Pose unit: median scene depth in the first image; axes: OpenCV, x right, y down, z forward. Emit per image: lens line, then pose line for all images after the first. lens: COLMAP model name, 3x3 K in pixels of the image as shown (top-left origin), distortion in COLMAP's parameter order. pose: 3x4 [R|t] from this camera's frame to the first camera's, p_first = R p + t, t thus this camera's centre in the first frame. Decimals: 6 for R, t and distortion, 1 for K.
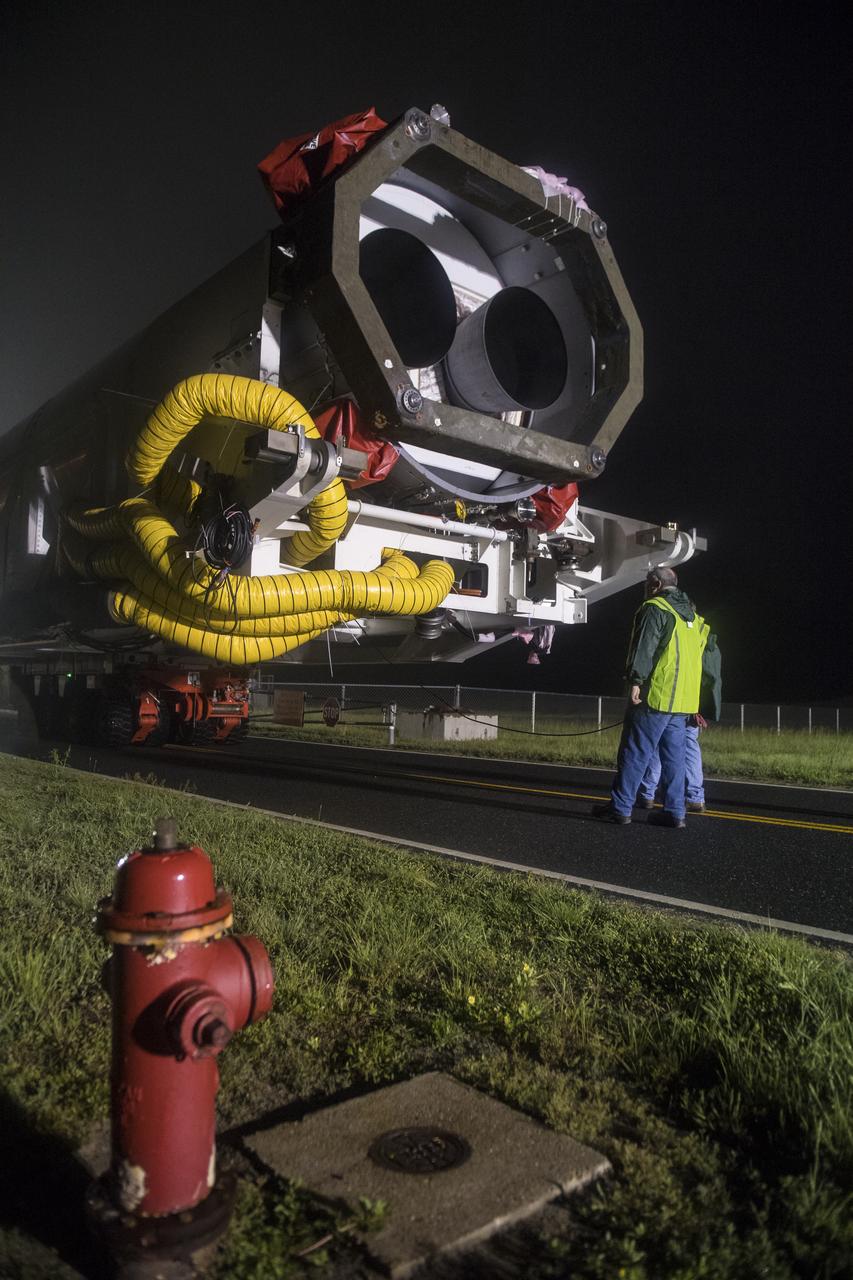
lens RADIAL K [[854.8, 0, 420.6], [0, 854.8, 621.7], [0, 0, 1]] dist [-0.005376, 0.001124]
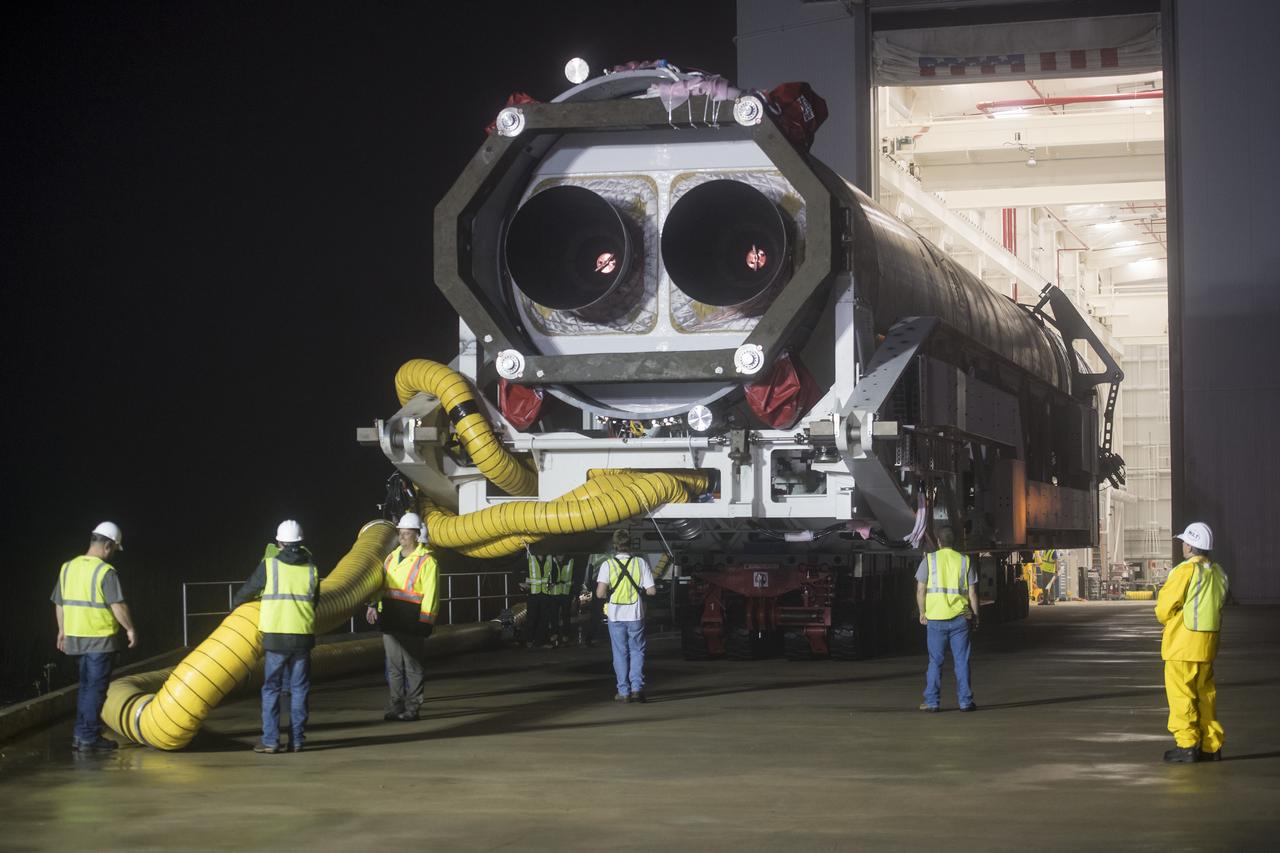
lens RADIAL K [[2723.0, 0, 640.0], [0, 2723.0, 426.5], [0, 0, 1]] dist [0.043776, 0.215592]
pose [[0.573459, -0.058257, -0.817161, 2.812575], [0.086558, 0.996194, -0.010277, -0.098984], [0.814649, -0.064839, 0.576318, -0.934619]]
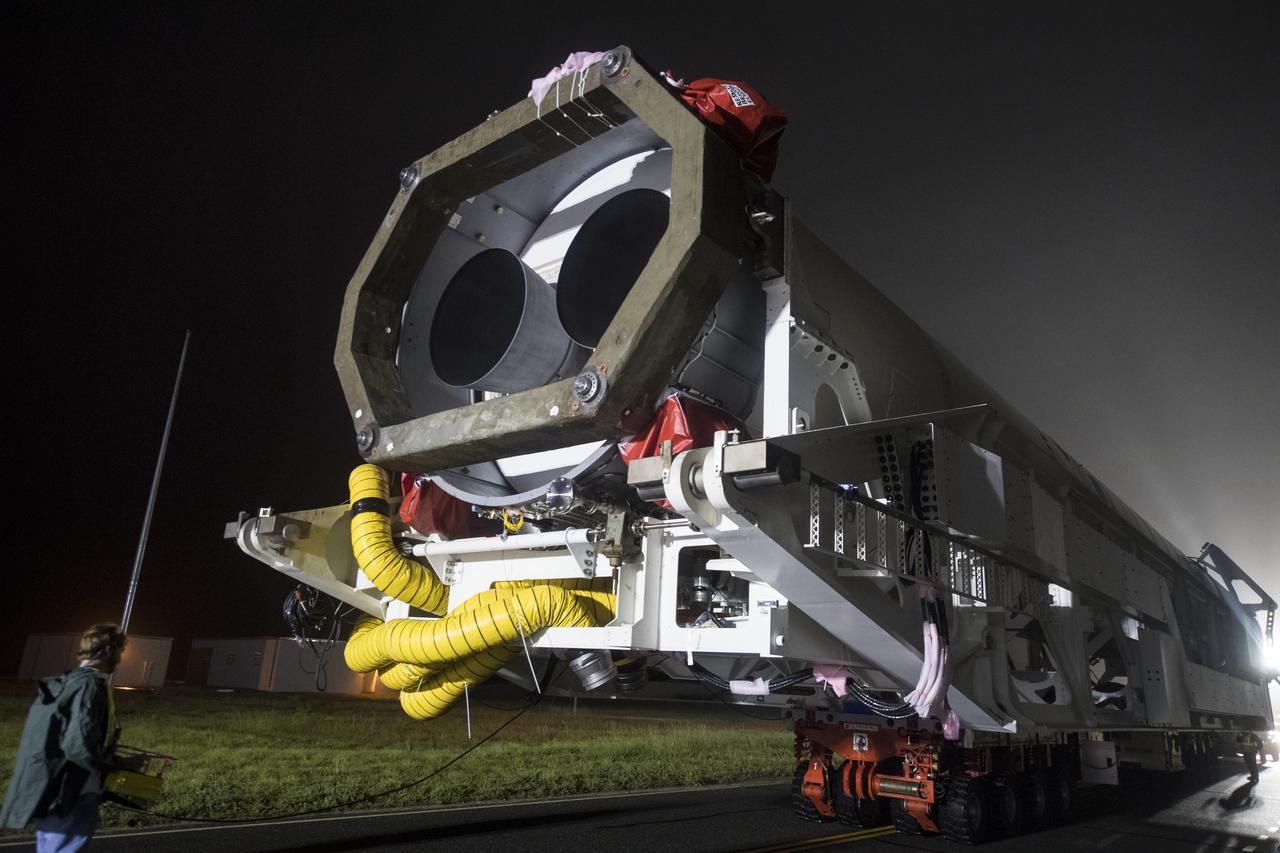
lens RADIAL K [[854.8, 0, 626.6], [0, 854.8, 430.6], [0, 0, 1]] dist [-0.005376, 0.001124]
pose [[0.159441, -0.293753, -0.942490, 0.837518], [0.026368, 0.955630, -0.293388, 0.024735], [0.986855, 0.021927, 0.160112, 0.986680]]
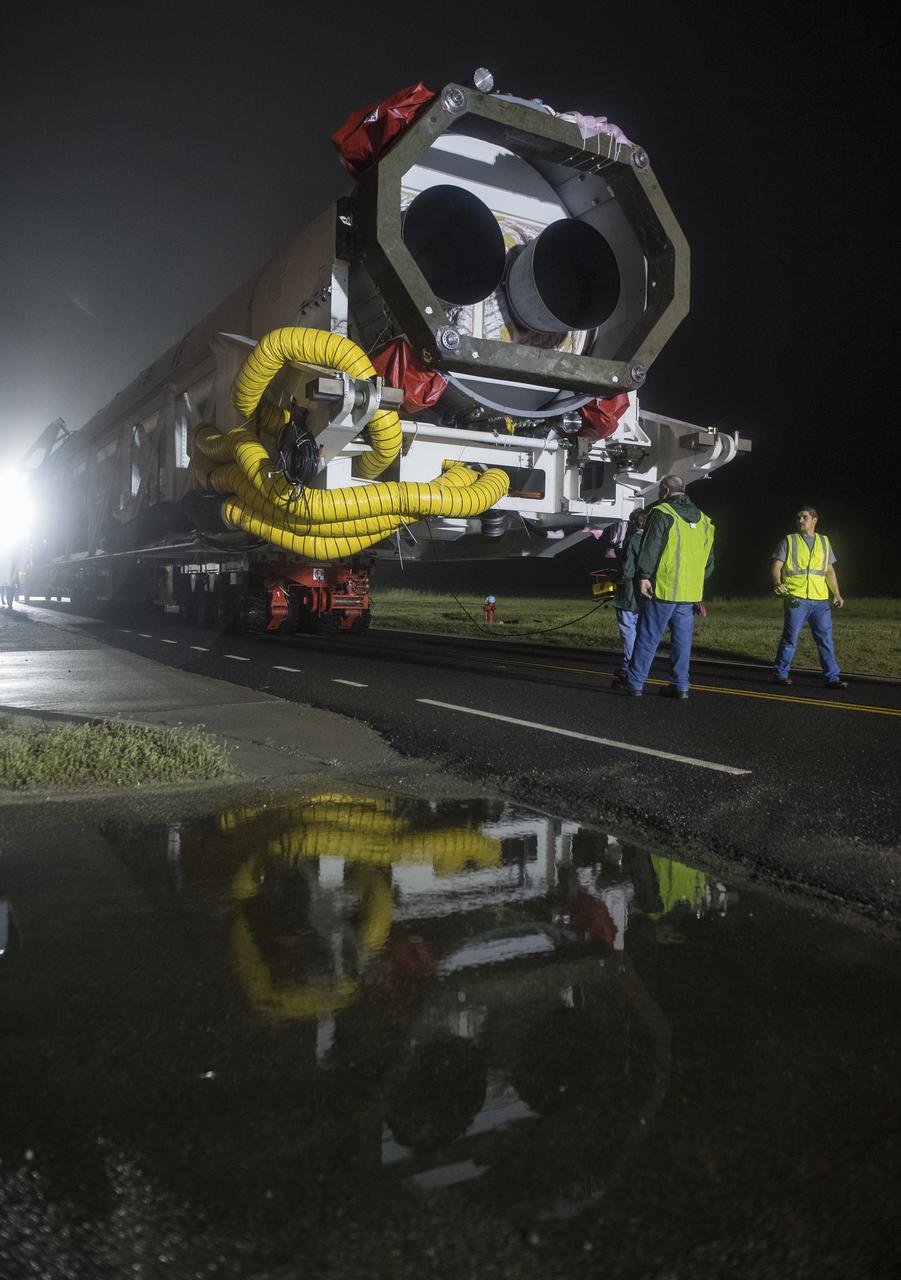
lens RADIAL K [[922.6, 0, 457.4], [0, 922.6, 578.8], [0, 0, 1]] dist [0.003149, 0.001257]
pose [[0.985191, -0.009051, -0.171221, 0.190667], [0.020301, 0.997739, 0.064067, -0.004087], [0.170254, -0.066594, 0.983147, -0.260966]]
